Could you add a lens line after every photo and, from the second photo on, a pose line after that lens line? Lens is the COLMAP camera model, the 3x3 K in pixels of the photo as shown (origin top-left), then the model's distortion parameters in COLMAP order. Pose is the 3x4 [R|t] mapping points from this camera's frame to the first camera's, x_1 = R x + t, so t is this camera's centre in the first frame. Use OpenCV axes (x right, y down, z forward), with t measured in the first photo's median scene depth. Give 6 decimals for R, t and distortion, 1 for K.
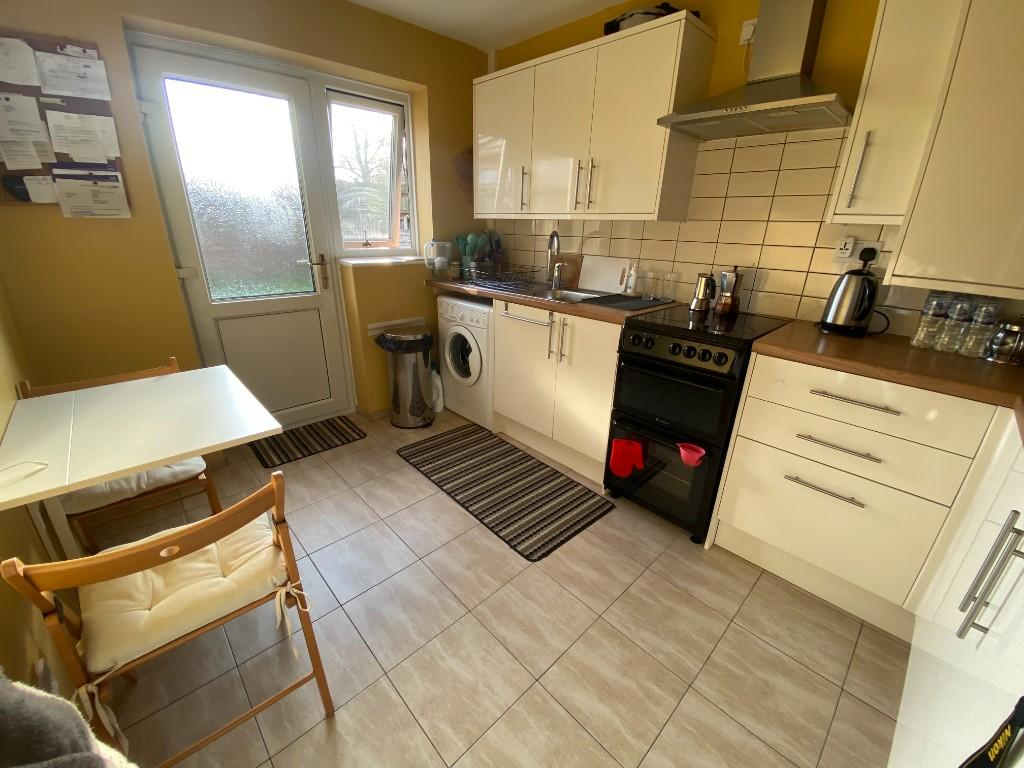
lens RADIAL K [[419.3, 0, 508.1], [0, 419.3, 382.2], [0, 0, 1]] dist [0.045987, -0.032339]
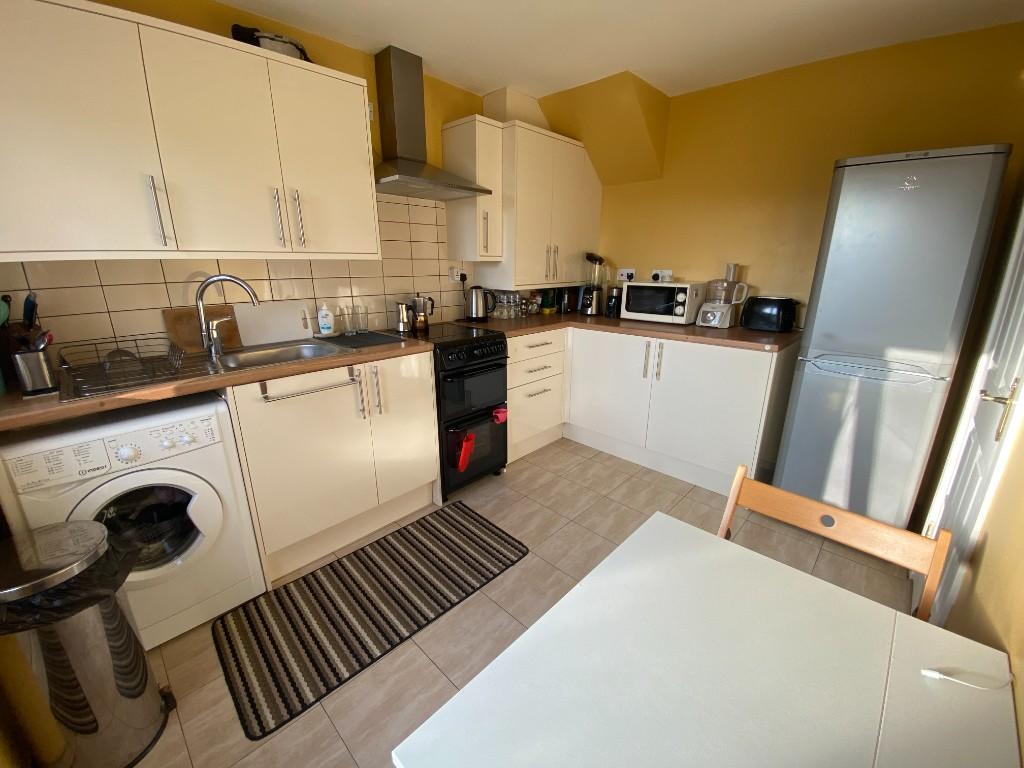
lens RADIAL K [[417.3, 0, 511.7], [0, 417.3, 379.2], [0, 0, 1]] dist [0.055460, -0.040839]
pose [[-0.055779, -0.291740, 0.954870, -0.844343], [0.353484, 0.888647, 0.292156, -0.322249], [-0.933776, 0.353828, 0.053558, 0.769441]]
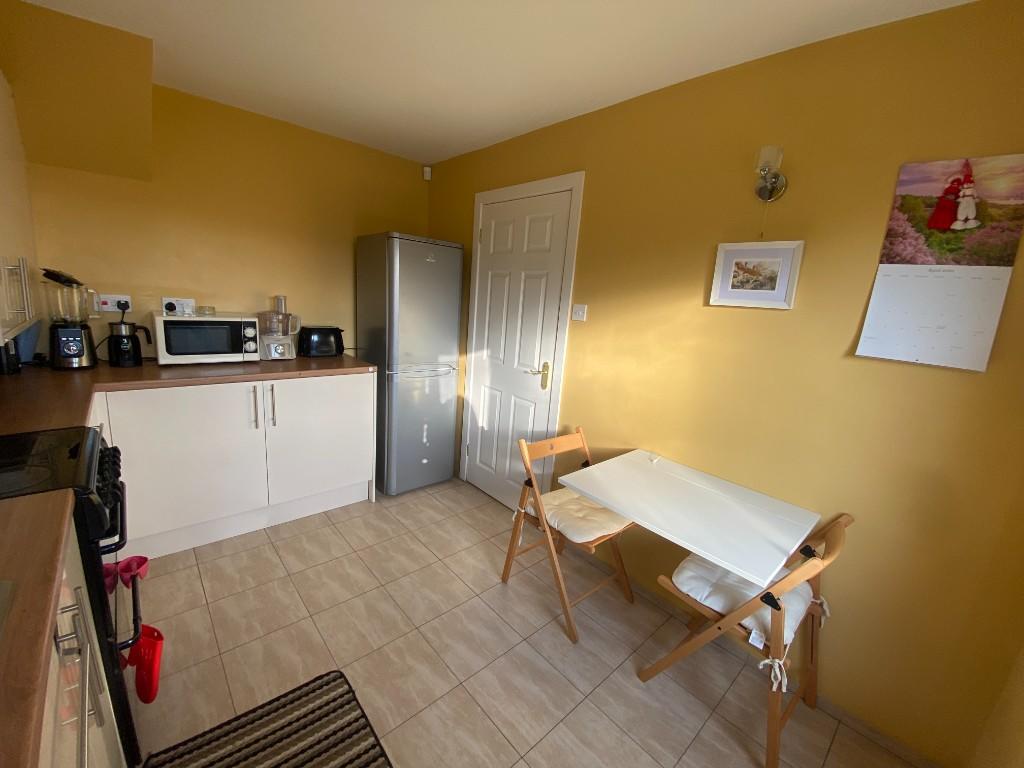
lens RADIAL K [[419.3, 0, 508.1], [0, 419.3, 382.2], [0, 0, 1]] dist [0.045987, -0.032339]
pose [[-0.995599, -0.093398, 0.007740, -0.238744], [-0.074355, 0.837472, 0.541399, -0.577605], [-0.057048, 0.538440, -0.840730, 1.331514]]
